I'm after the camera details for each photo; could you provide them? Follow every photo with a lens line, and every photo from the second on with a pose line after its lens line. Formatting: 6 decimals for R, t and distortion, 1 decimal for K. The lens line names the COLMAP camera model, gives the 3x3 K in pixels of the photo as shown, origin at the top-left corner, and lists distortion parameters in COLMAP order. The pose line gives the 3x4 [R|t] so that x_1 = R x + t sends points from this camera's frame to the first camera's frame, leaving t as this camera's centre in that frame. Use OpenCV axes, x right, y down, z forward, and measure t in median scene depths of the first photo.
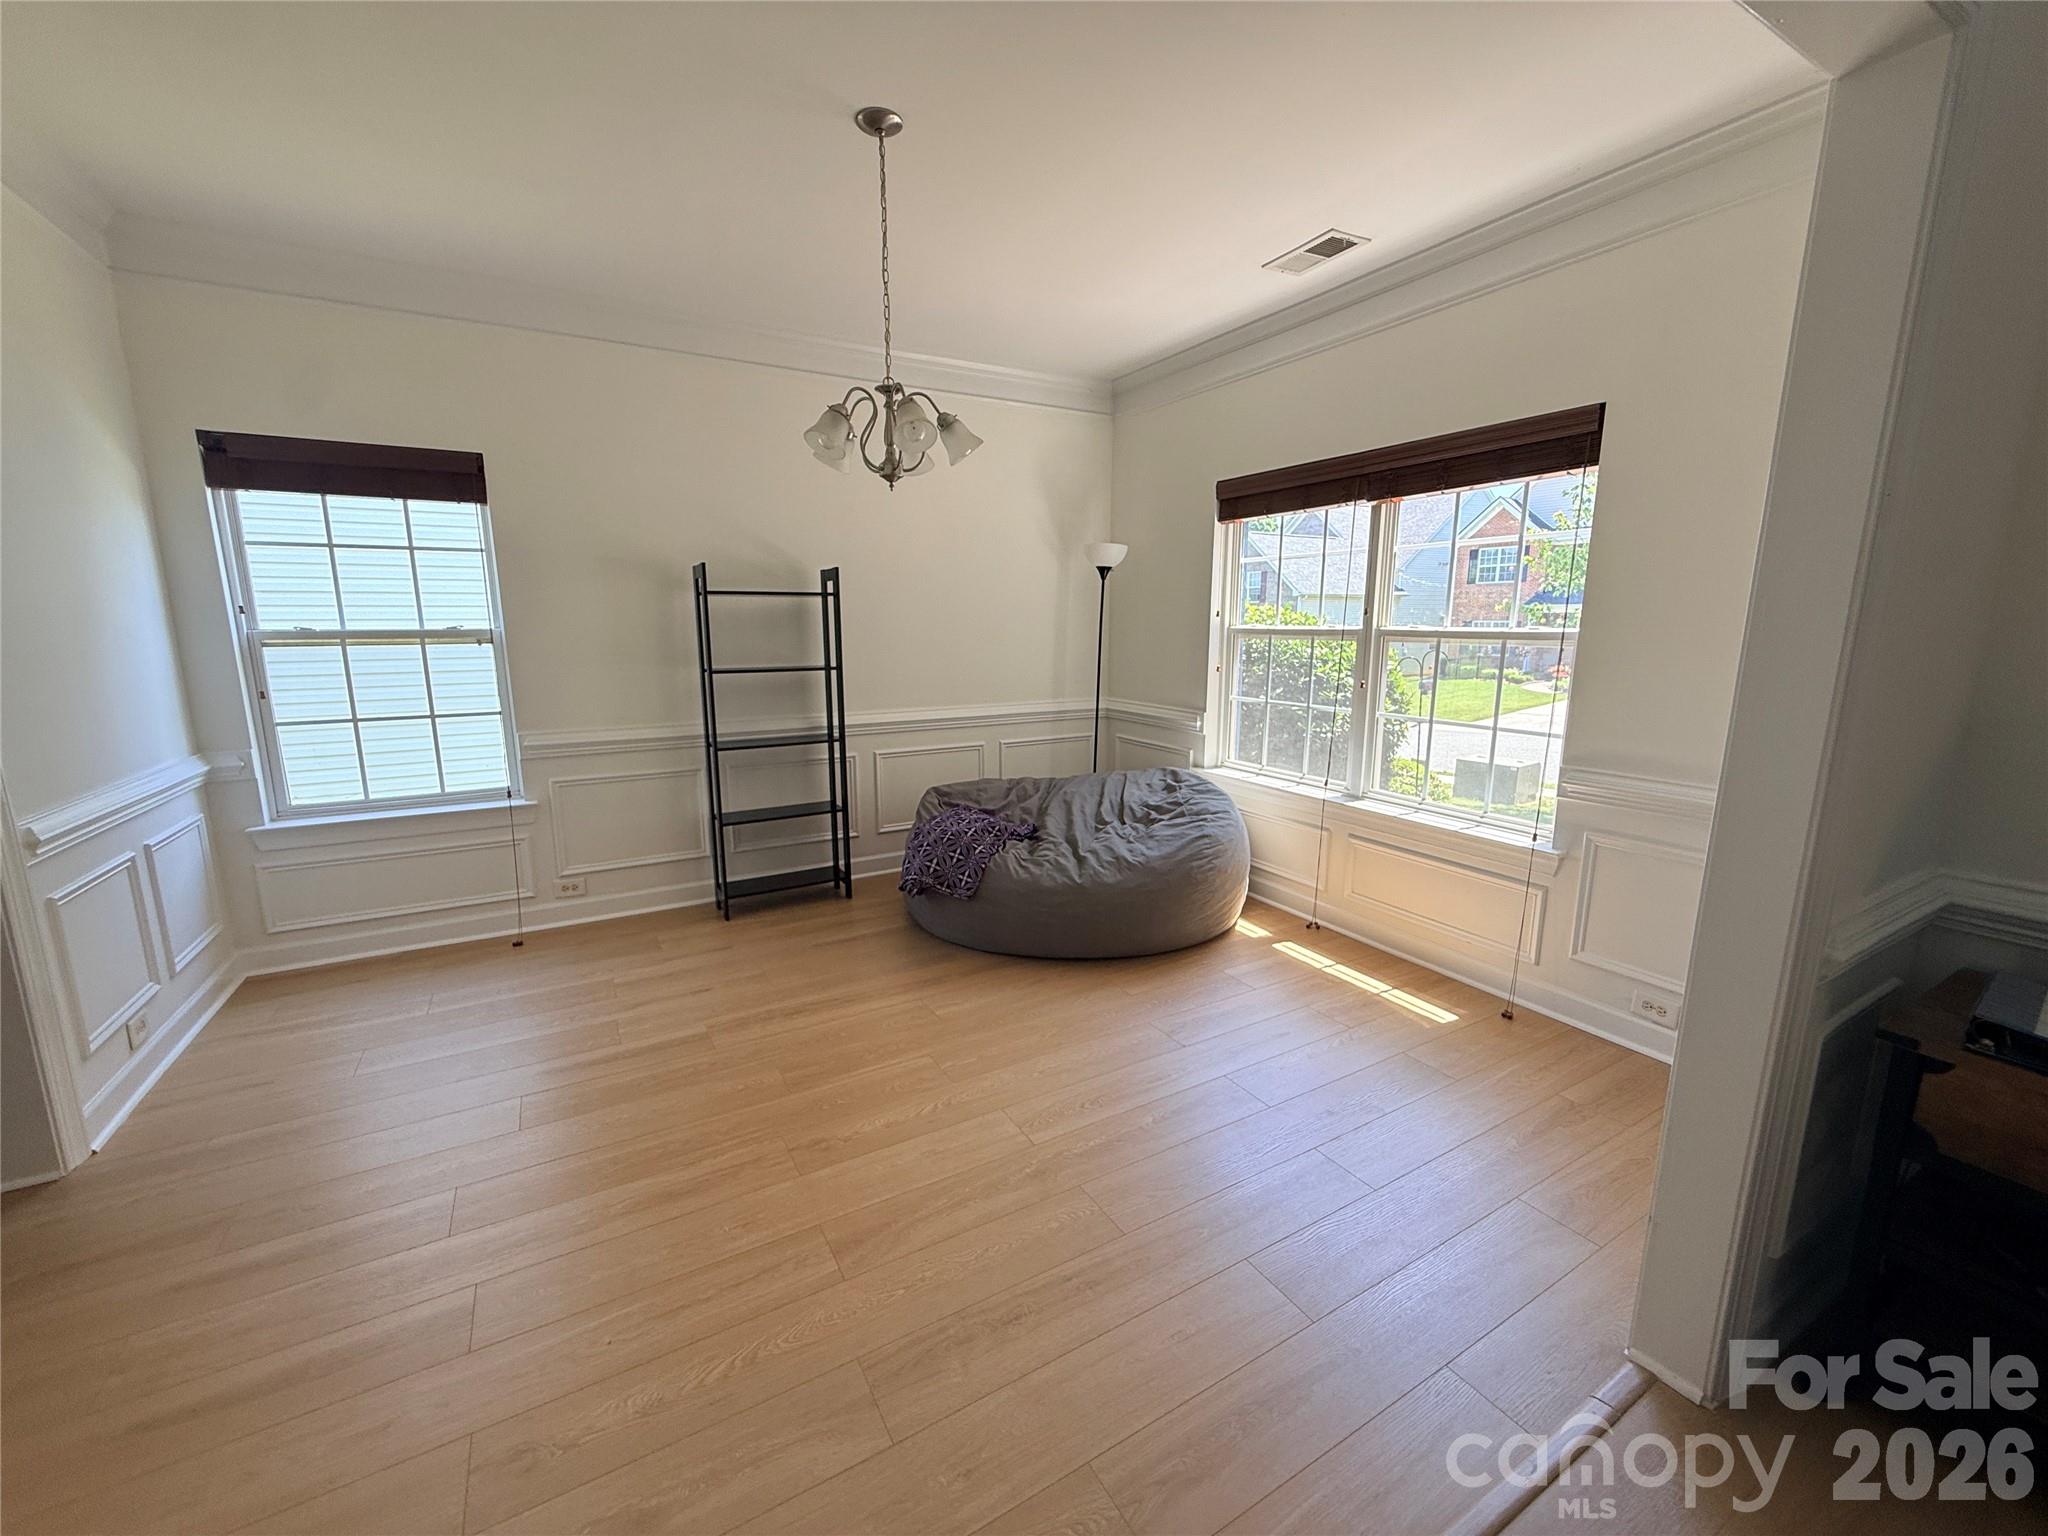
lens RADIAL K [[815.6, 0, 1025.6], [0, 815.6, 774.4], [0, 0, 1]] dist [-0.015821, 0.001544]
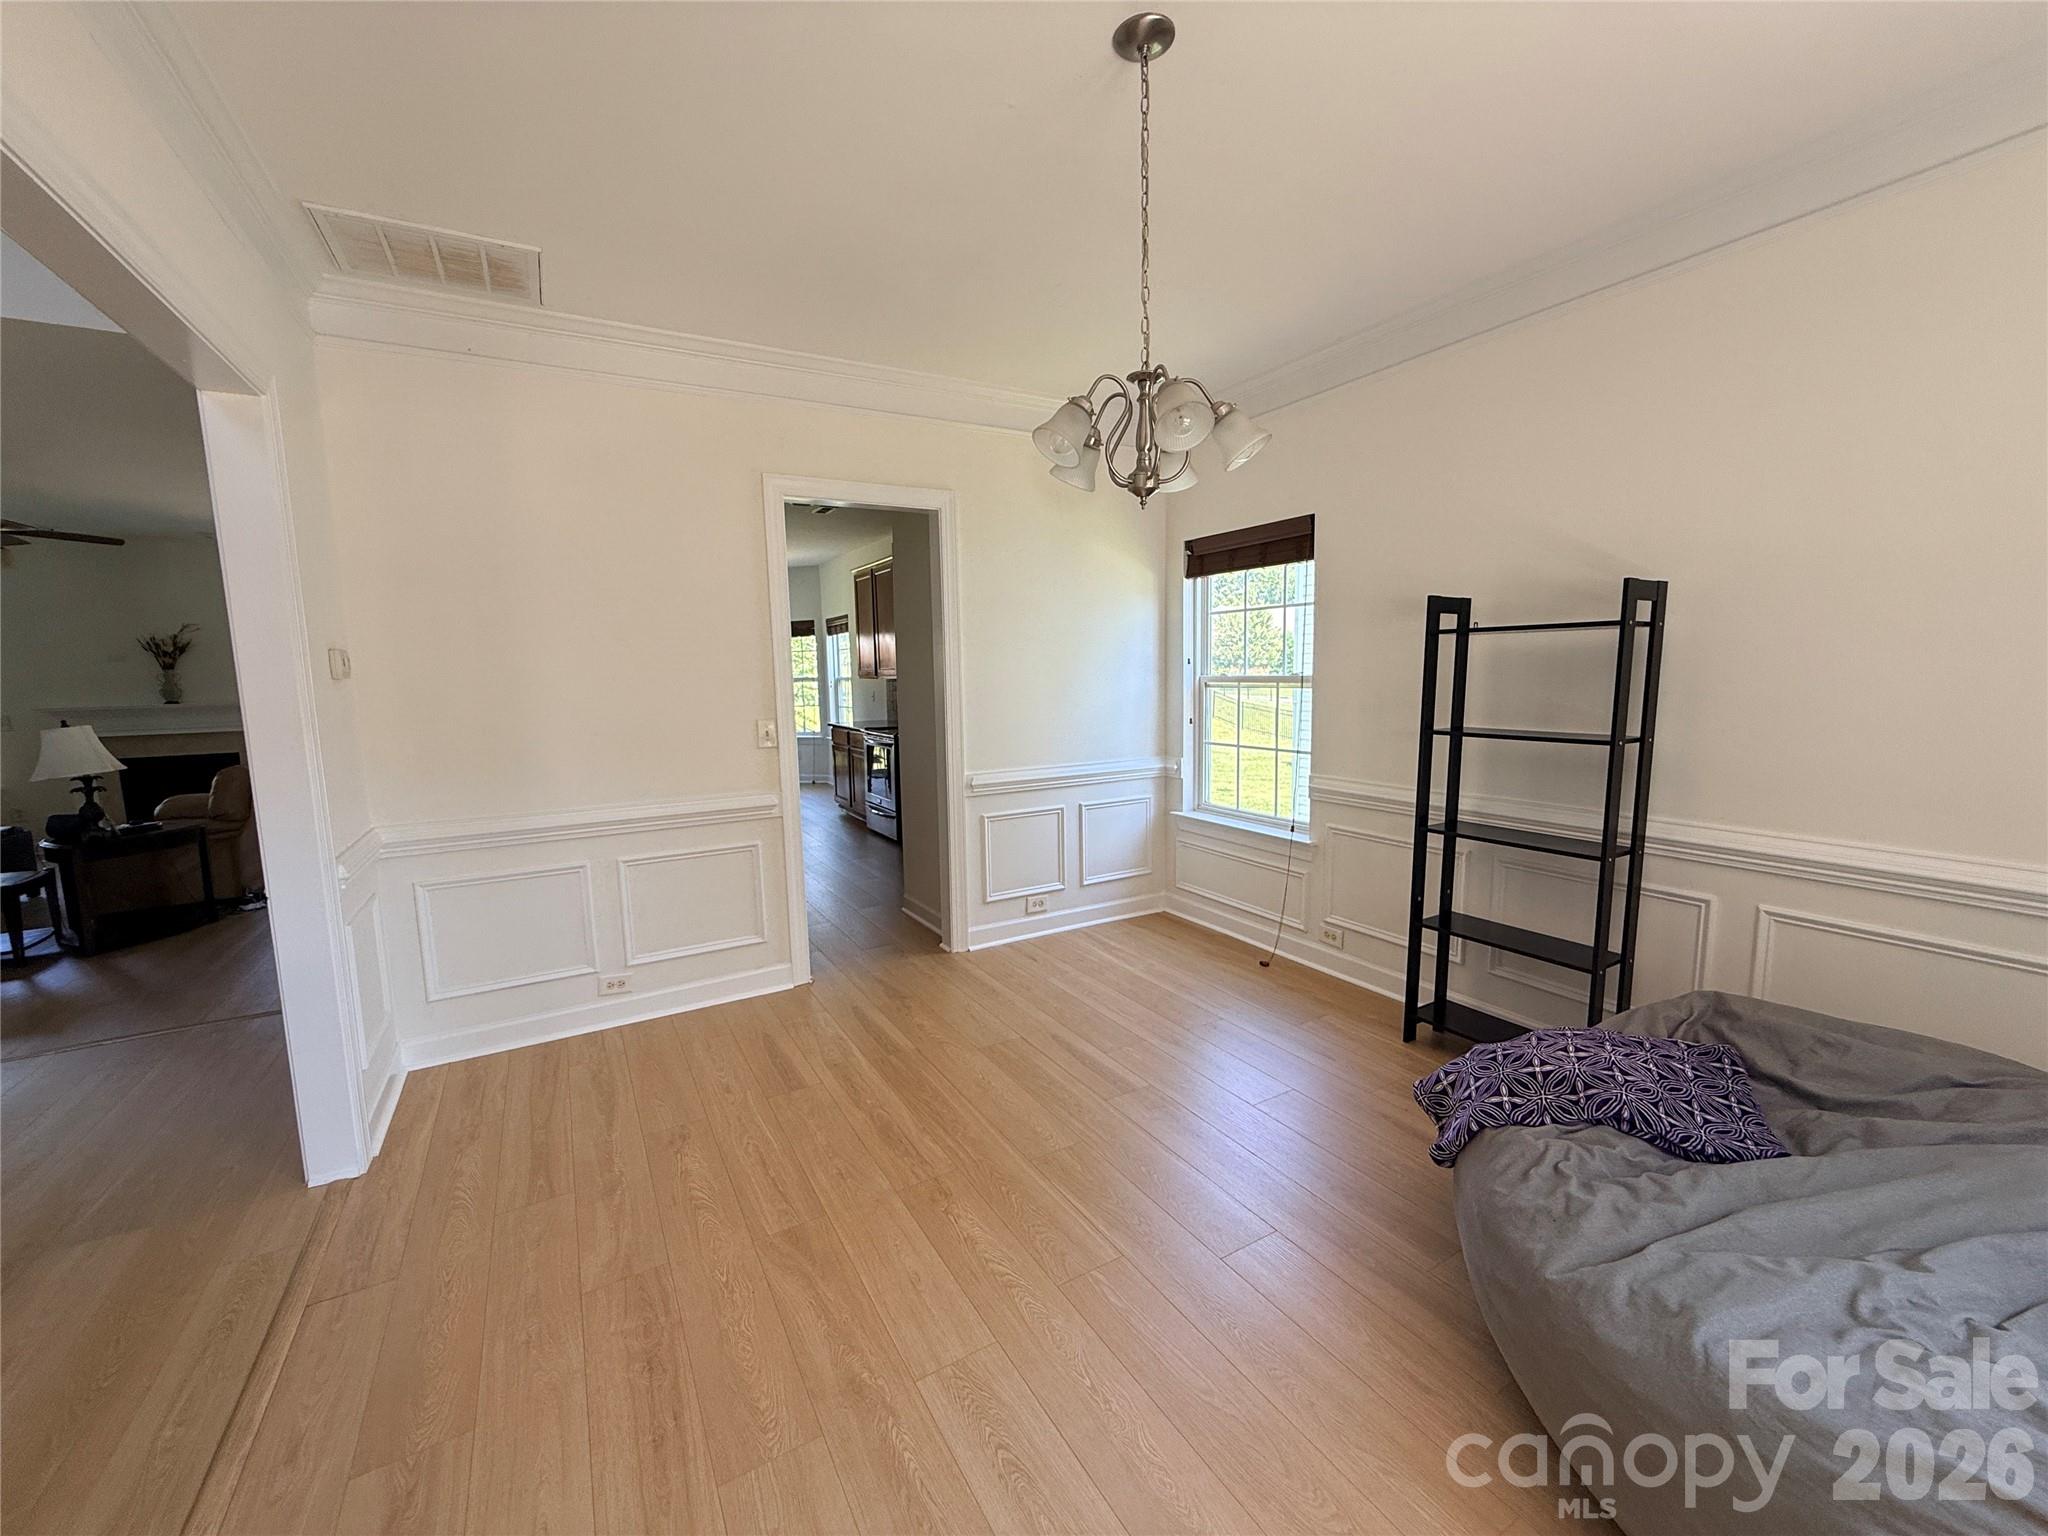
lens RADIAL K [[815.6, 0, 1028.8], [0, 815.6, 766.4], [0, 0, 1]] dist [-0.015821, 0.001544]
pose [[-0.001178, 0.118031, -0.993009, 0.441343], [-0.167012, 0.979040, 0.116569, -0.128194], [0.985954, 0.165981, 0.018559, 0.649525]]
